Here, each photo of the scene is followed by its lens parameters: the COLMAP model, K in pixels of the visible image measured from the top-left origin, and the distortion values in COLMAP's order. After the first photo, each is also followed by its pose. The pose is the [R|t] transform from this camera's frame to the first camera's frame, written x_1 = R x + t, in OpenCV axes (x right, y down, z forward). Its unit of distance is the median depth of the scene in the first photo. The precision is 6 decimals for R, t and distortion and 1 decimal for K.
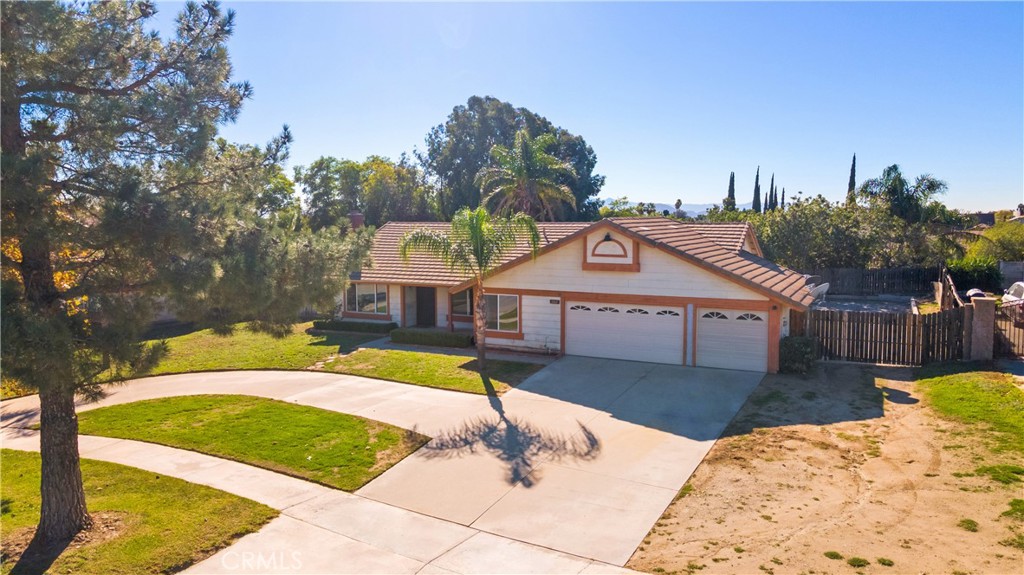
lens RADIAL K [[747.1, 0, 514.7], [0, 747.1, 293.0], [0, 0, 1]] dist [0.047749, 0.012850]
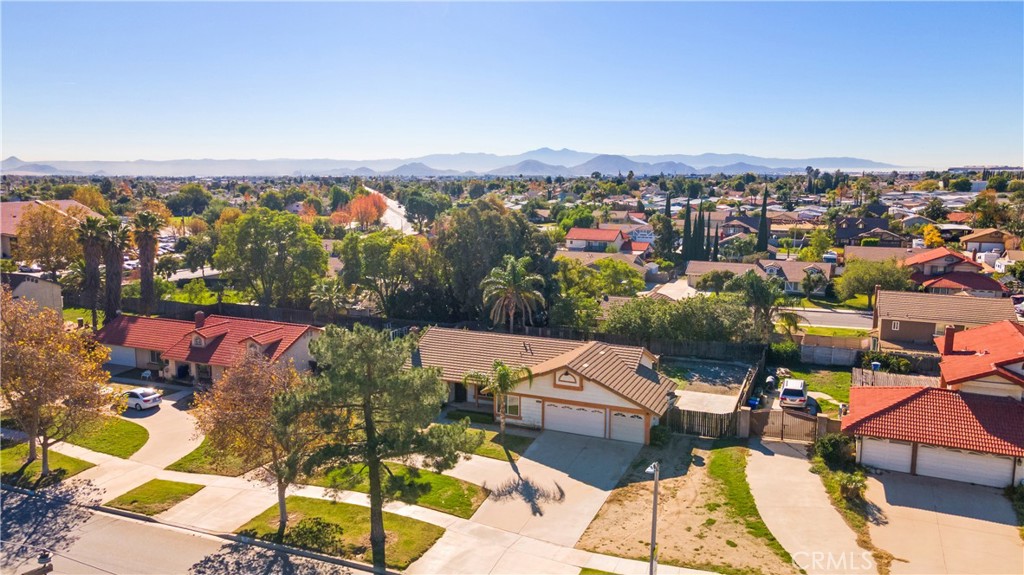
lens RADIAL K [[747.1, 0, 510.3], [0, 747.1, 282.4], [0, 0, 1]] dist [0.047749, 0.012850]
pose [[0.998573, -0.007101, 0.052934, -0.148112], [0.004893, 0.999117, 0.041732, -0.470006], [-0.053184, -0.041413, 0.997726, -1.111000]]
